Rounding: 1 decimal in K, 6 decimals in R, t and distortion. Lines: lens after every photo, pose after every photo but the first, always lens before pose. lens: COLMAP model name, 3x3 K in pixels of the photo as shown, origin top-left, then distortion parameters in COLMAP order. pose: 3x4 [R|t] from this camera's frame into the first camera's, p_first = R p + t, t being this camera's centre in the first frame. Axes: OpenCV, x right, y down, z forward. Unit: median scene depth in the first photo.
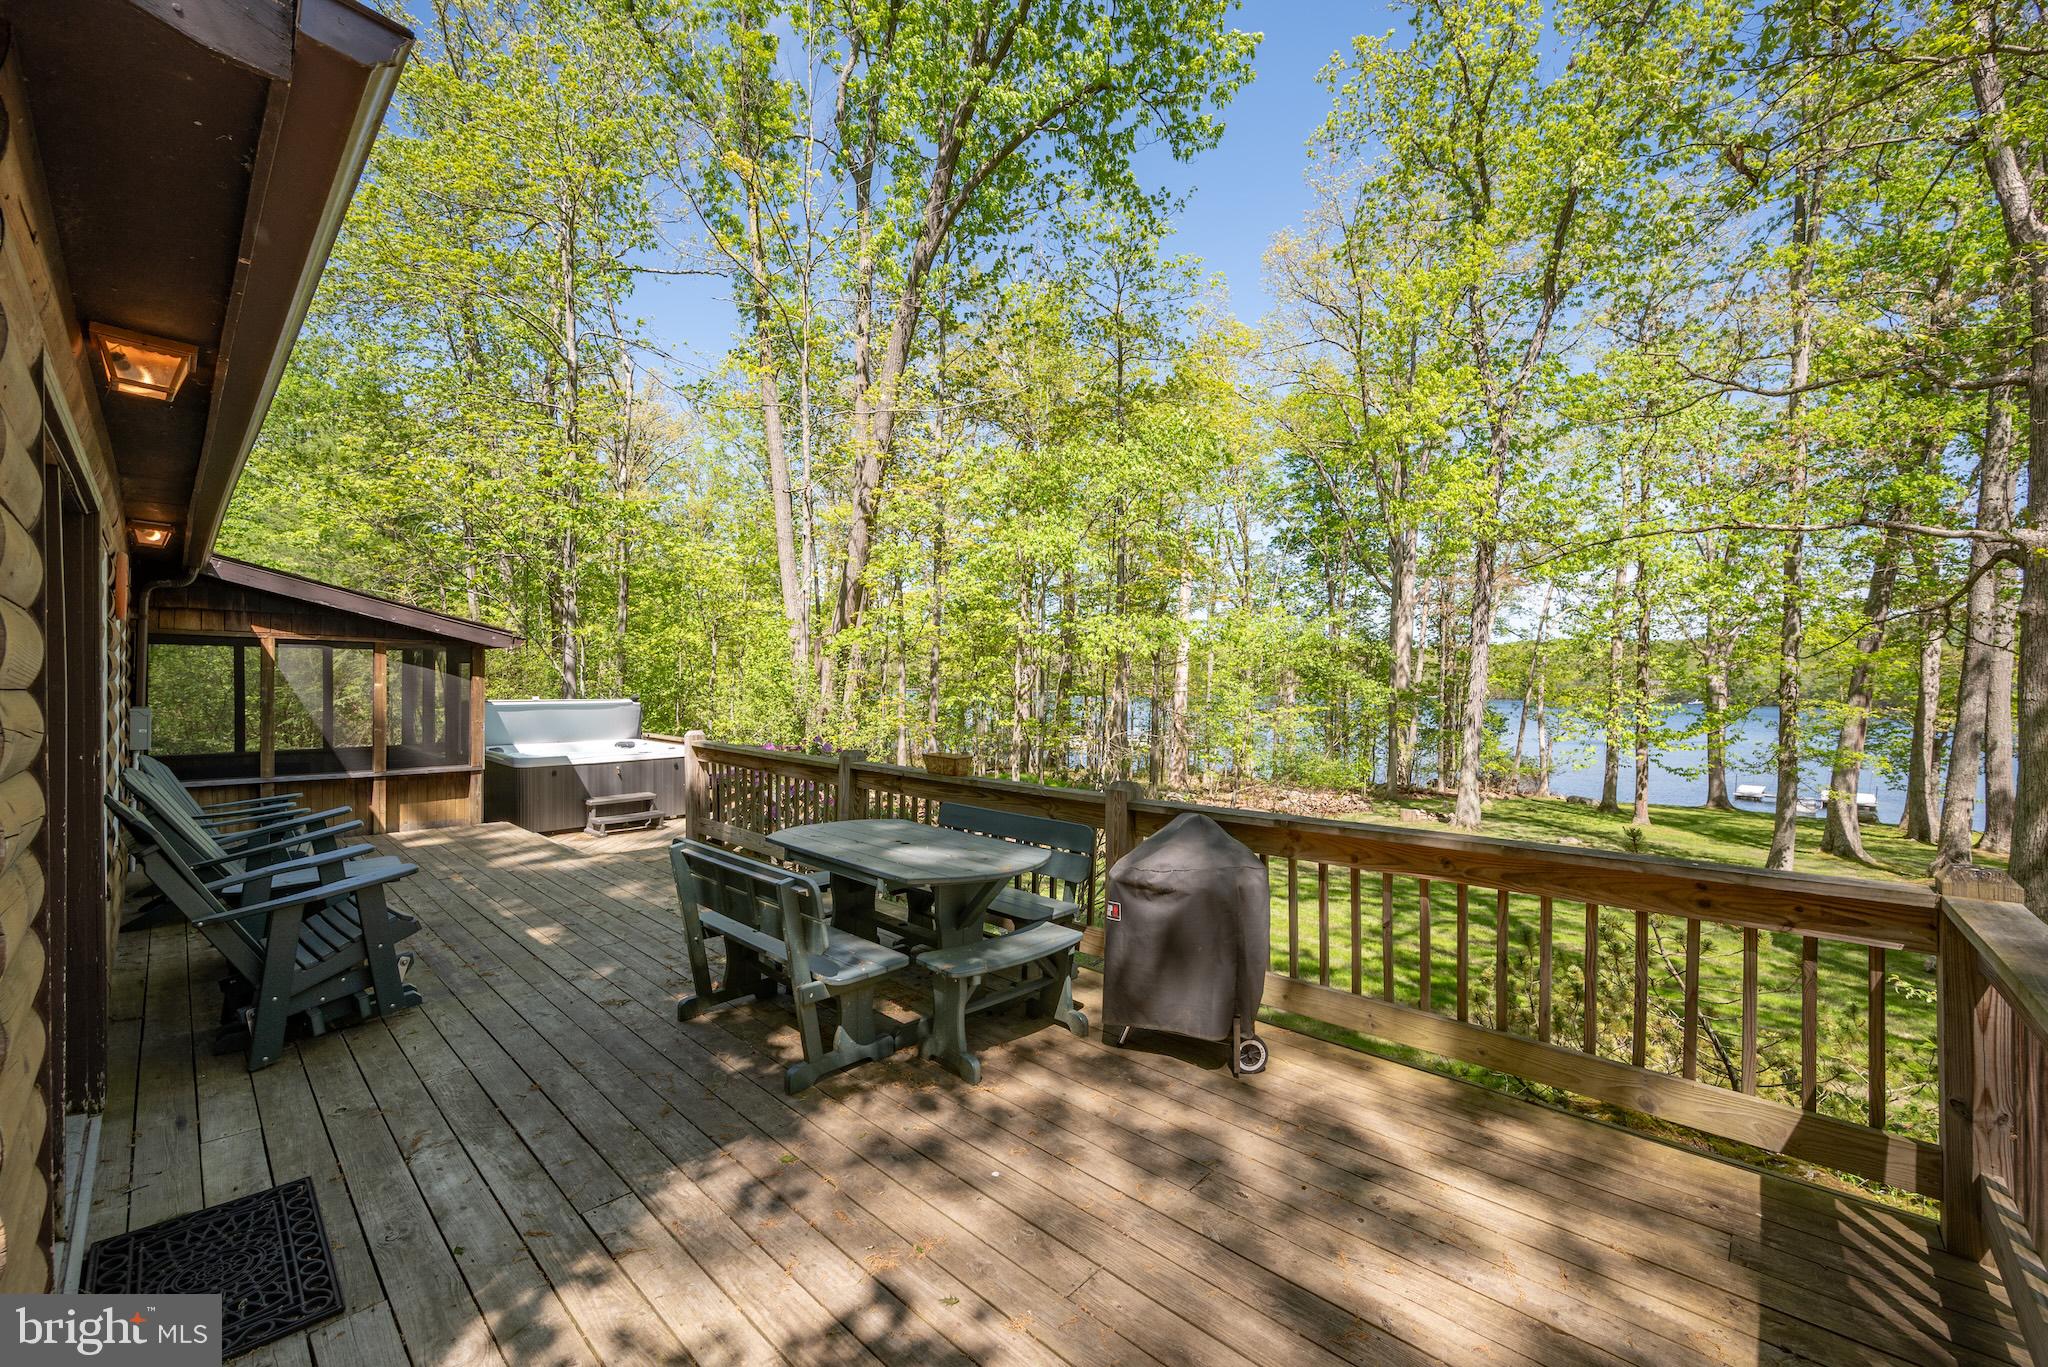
lens RADIAL K [[823.3, 0, 1023.2], [0, 823.3, 684.6], [0, 0, 1]] dist [-0.001769, -0.000173]
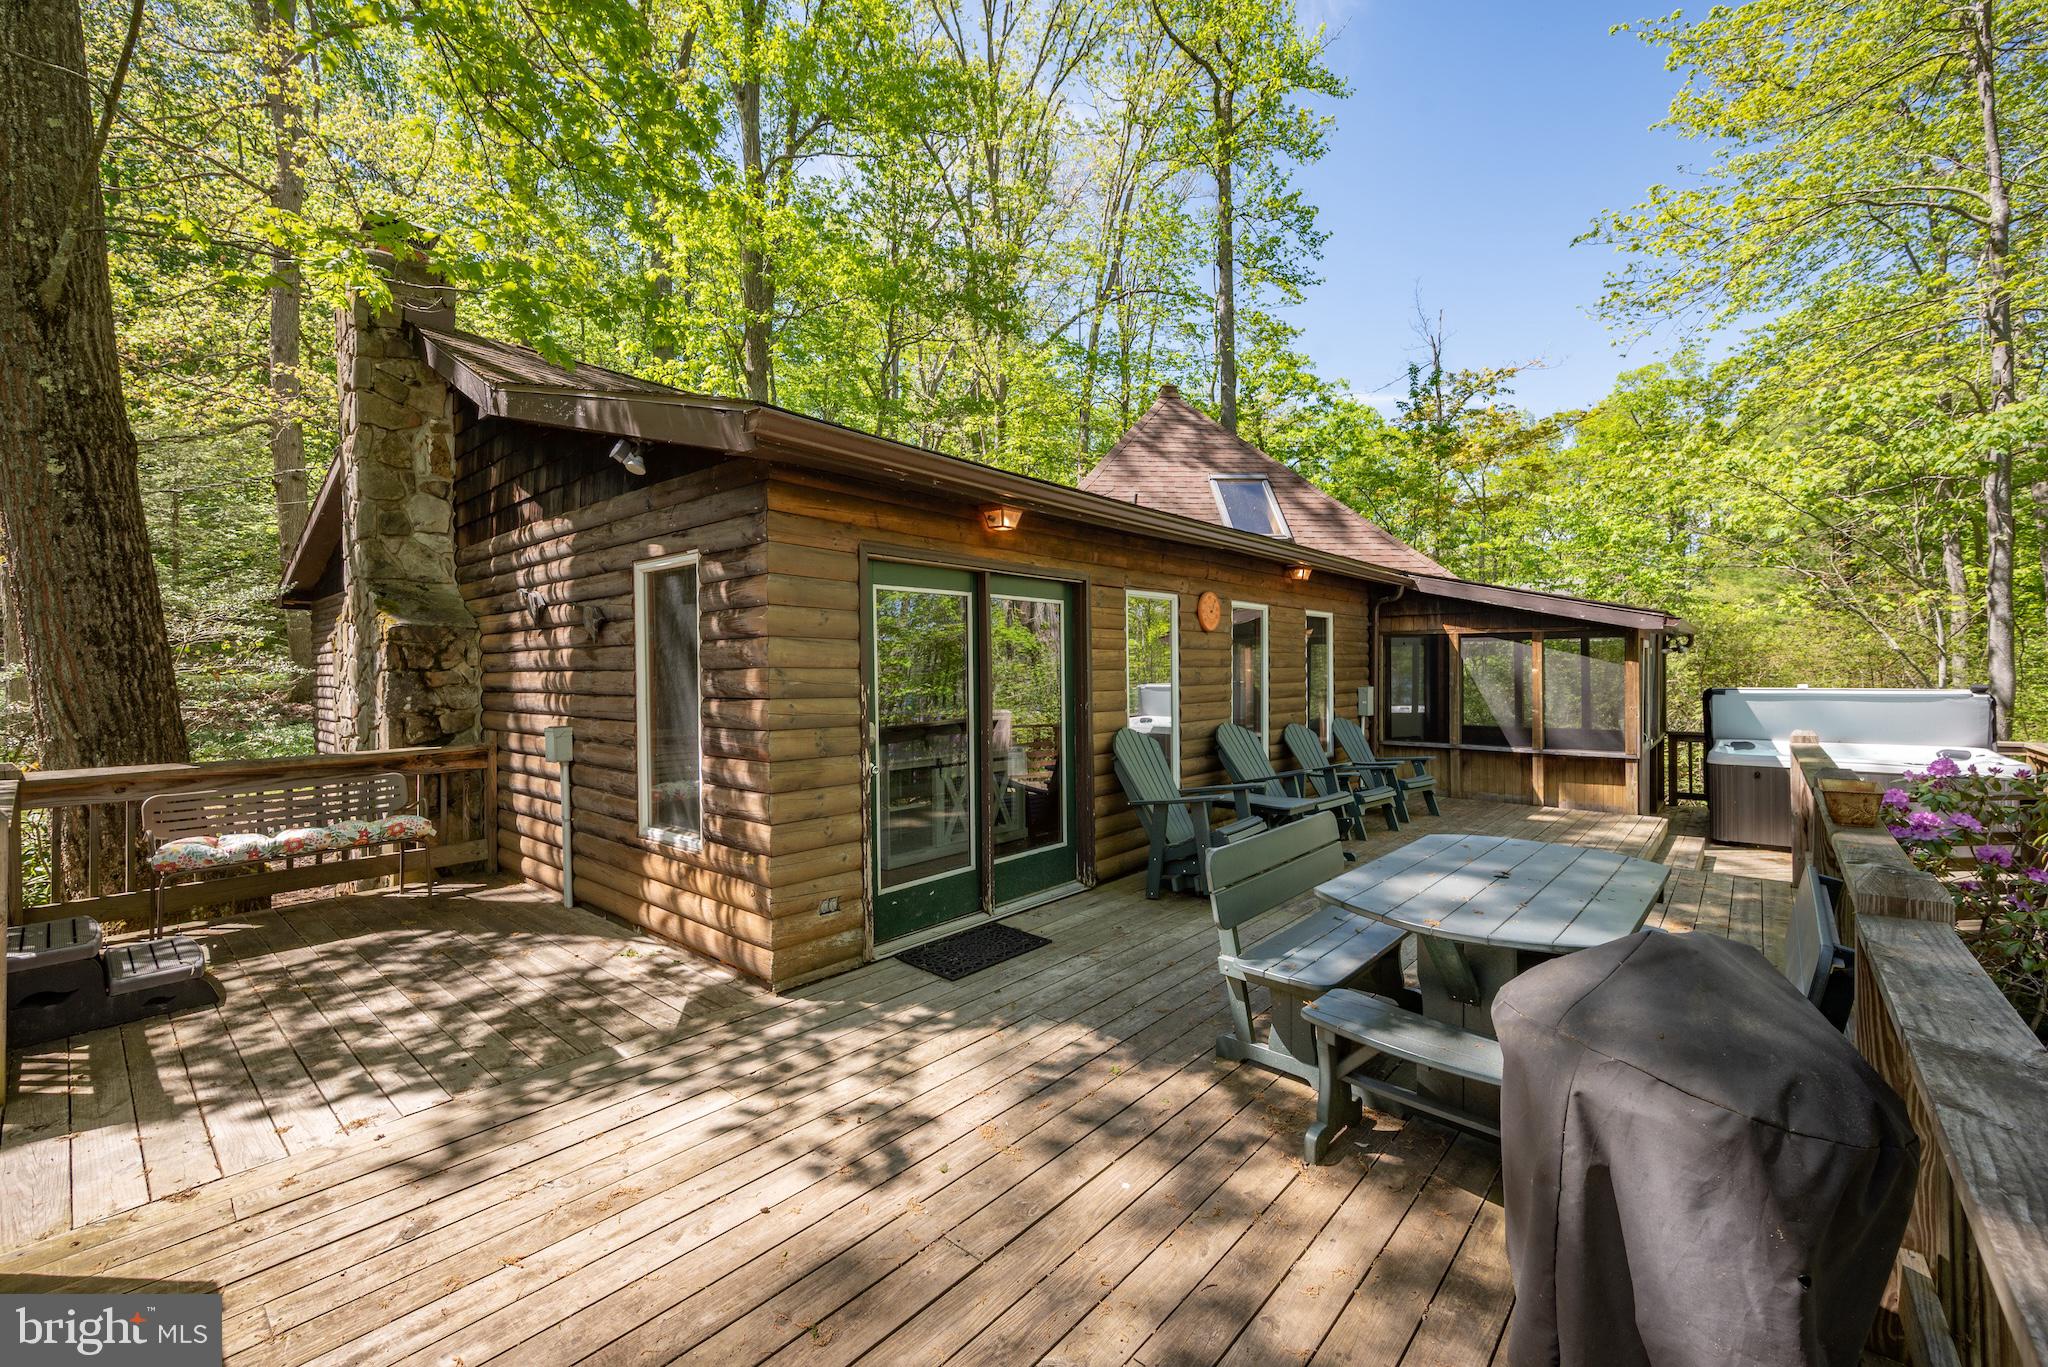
lens RADIAL K [[823.3, 0, 1023.8], [0, 823.3, 663.9], [0, 0, 1]] dist [-0.001769, -0.000173]
pose [[0.026109, -0.010915, -0.999600, 0.322324], [-0.000102, 0.999940, -0.010921, 0.004010], [0.999659, 0.000387, 0.026106, 0.304621]]
